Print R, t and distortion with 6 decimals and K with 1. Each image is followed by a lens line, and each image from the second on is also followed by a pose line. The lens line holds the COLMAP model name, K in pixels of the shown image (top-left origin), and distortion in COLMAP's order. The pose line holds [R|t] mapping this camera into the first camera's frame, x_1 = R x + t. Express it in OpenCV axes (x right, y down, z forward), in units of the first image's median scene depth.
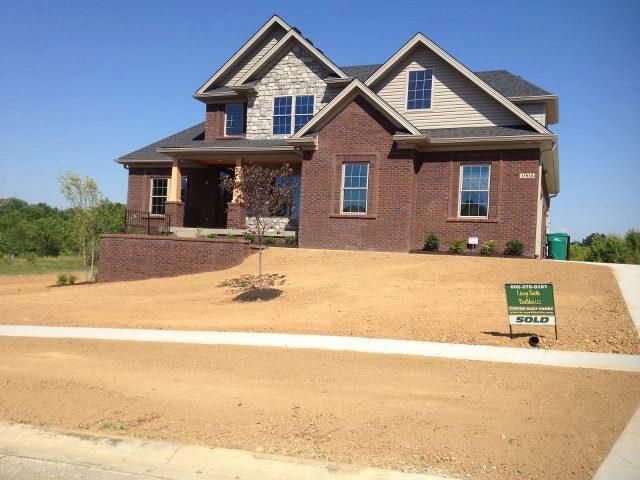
lens RADIAL K [[579.4, 0, 320.0], [0, 579.4, 240.0], [0, 0, 1]] dist [0.112190, 0.000114]
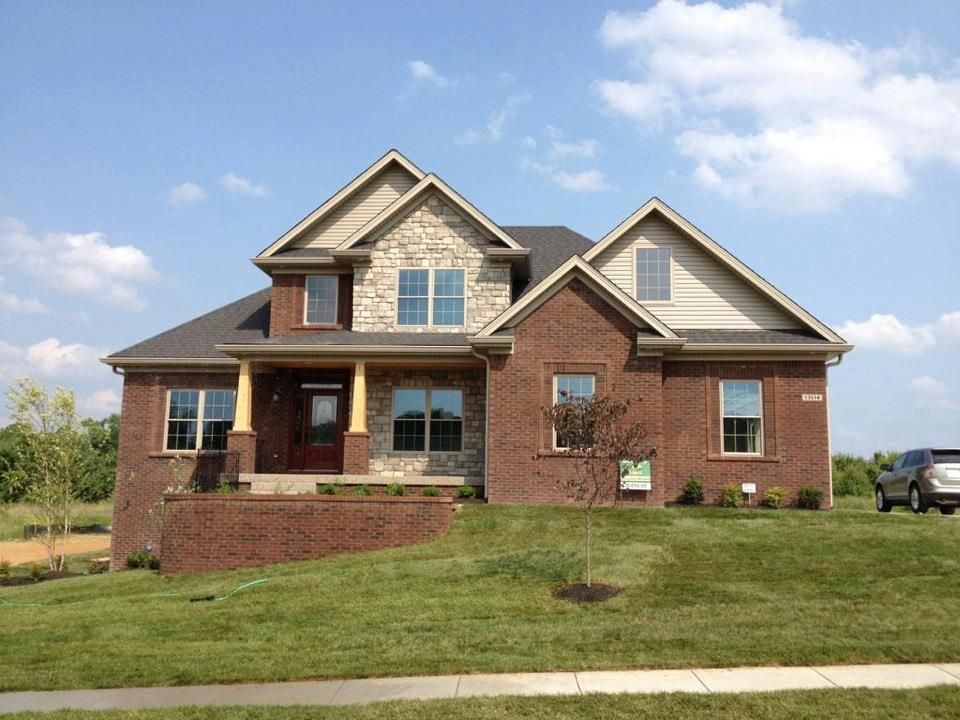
lens RADIAL K [[869.0, 0, 480.0], [0, 869.0, 360.0], [0, 0, 1]] dist [0.112190, 0.000114]
pose [[0.956503, 0.013049, 0.291432, -0.282855], [0.021220, 0.993240, -0.114118, -0.029916], [-0.290951, 0.115339, 0.949760, 0.052510]]
